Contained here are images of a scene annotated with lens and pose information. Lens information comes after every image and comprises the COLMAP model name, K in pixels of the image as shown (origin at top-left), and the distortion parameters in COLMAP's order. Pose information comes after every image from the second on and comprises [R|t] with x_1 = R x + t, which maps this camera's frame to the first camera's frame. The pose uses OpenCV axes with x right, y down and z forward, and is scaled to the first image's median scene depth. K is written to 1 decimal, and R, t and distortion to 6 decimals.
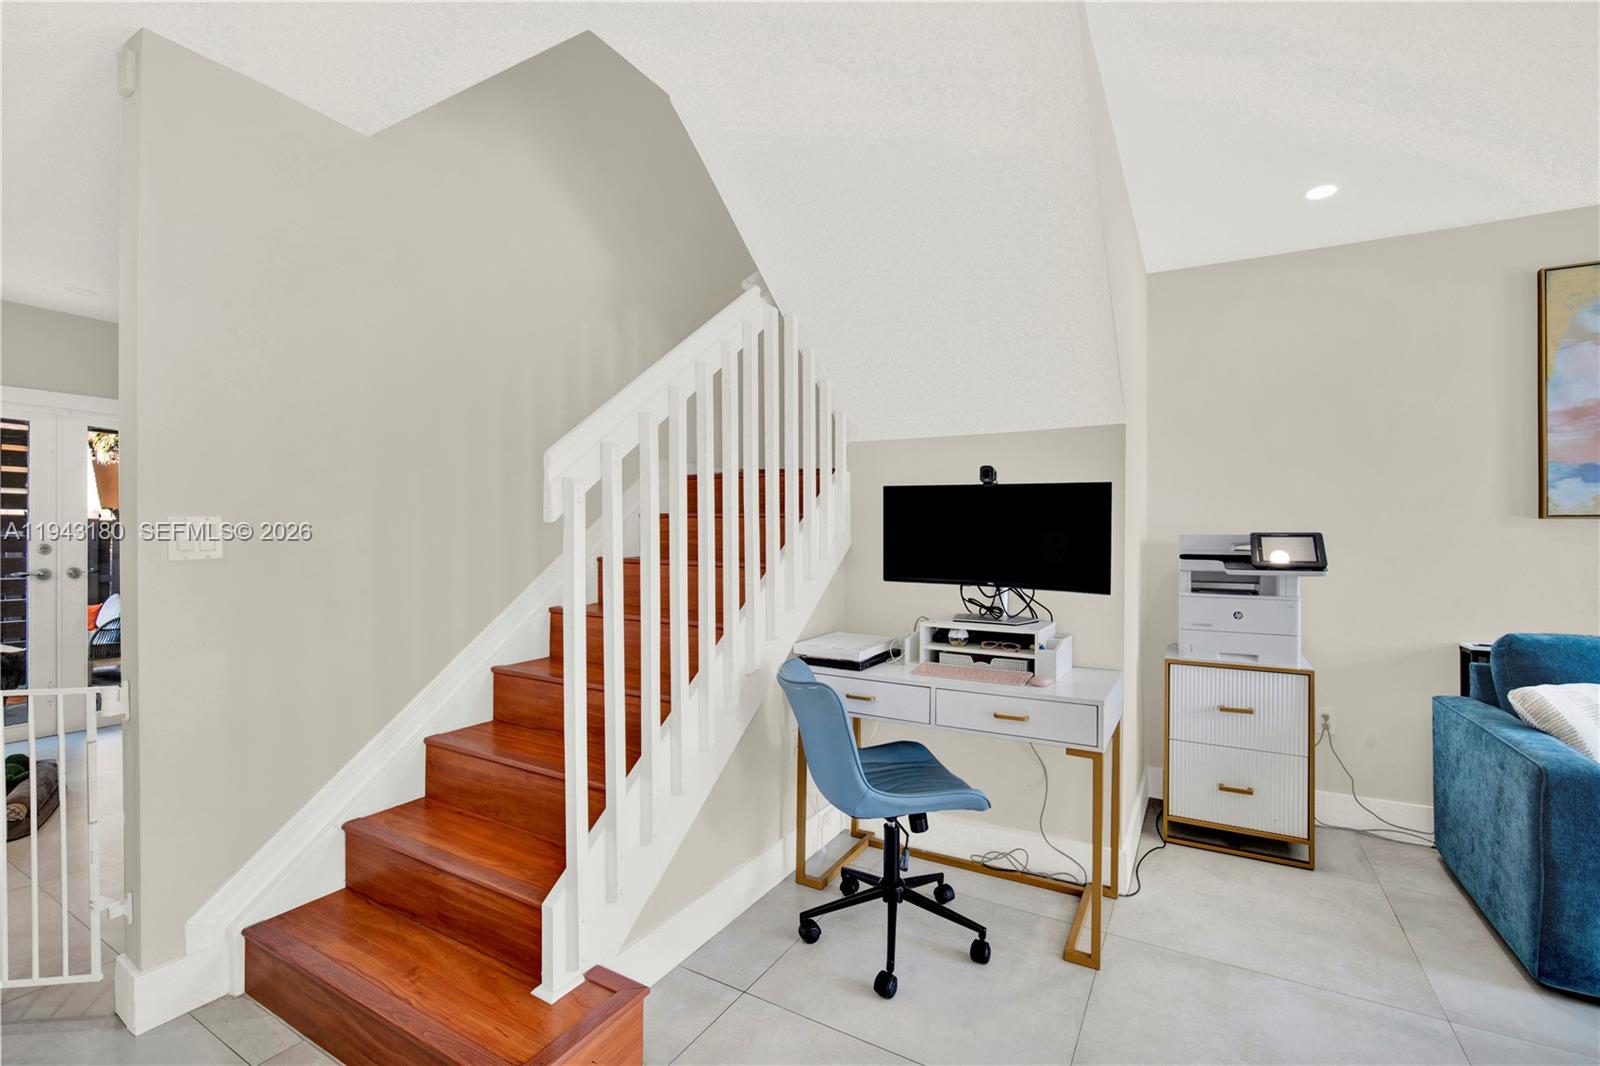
lens RADIAL K [[709.5, 0, 804.4], [0, 709.5, 513.7], [0, 0, 1]] dist [-0.009059, 0.000171]
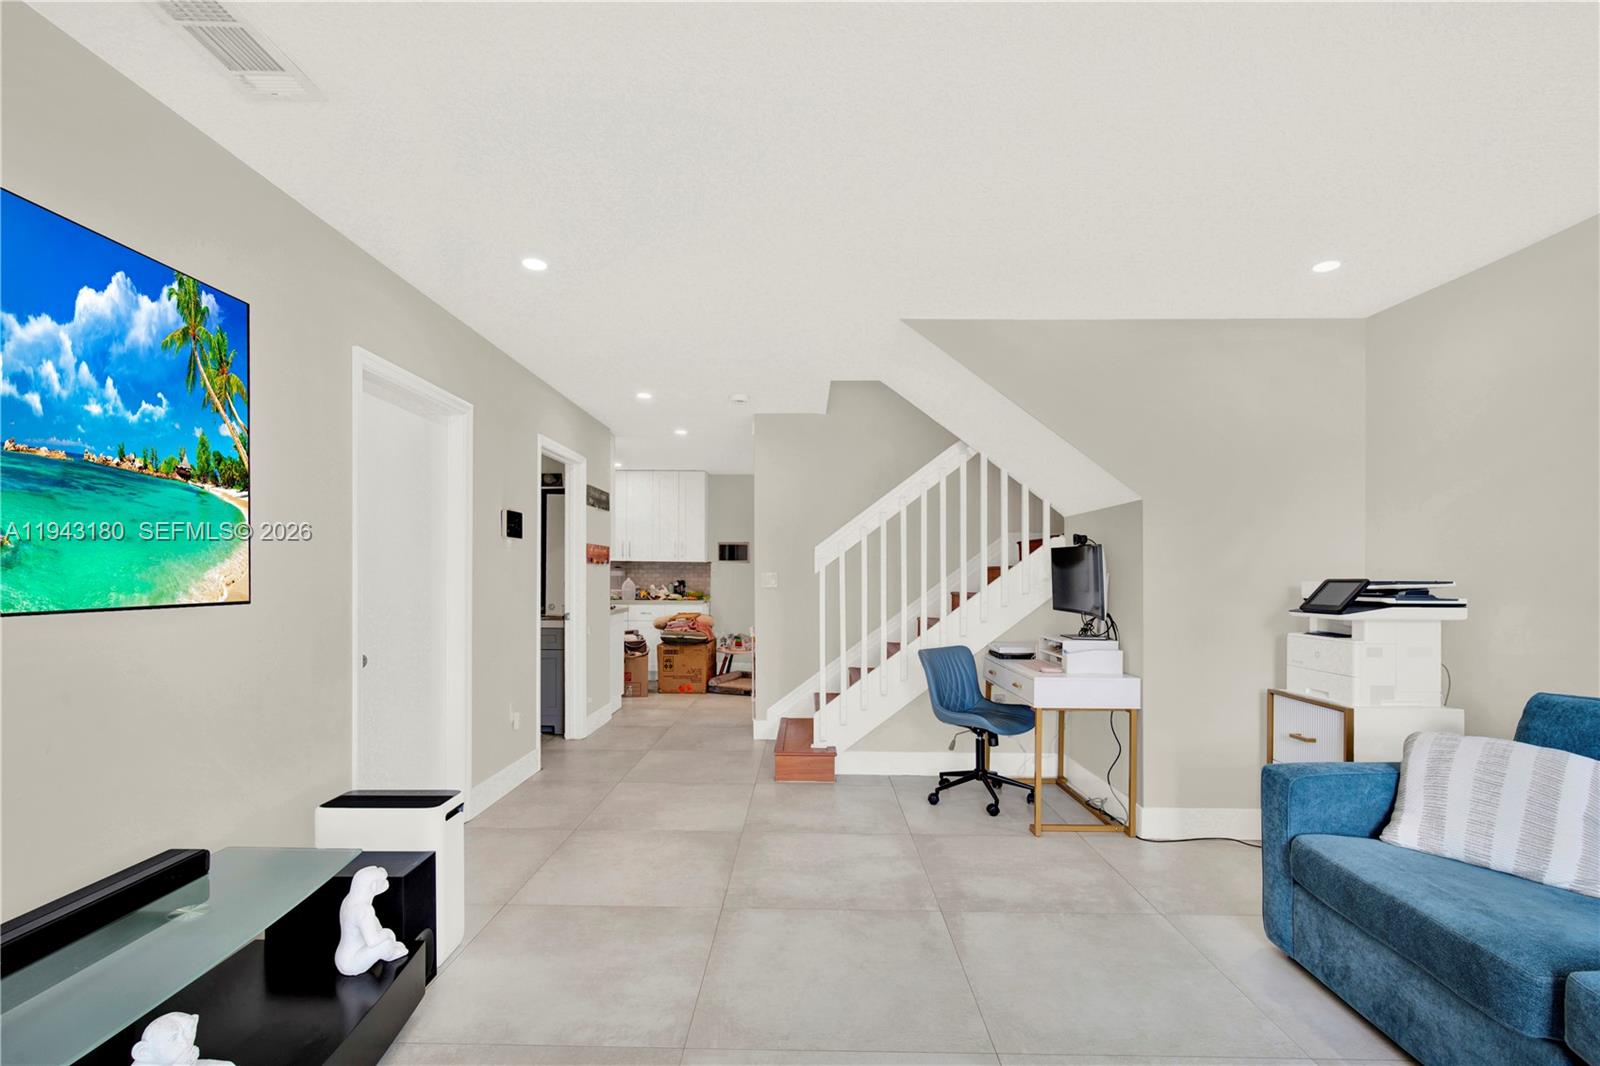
lens RADIAL K [[744.6, 0, 823.0], [0, 744.6, 568.7], [0, 0, 1]] dist [-0.002551, 0.010115]
pose [[0.483558, -0.005857, -0.875293, 1.361849], [0.020244, 0.999785, 0.004494, -0.010443], [0.875078, -0.019893, 0.483572, -0.242068]]
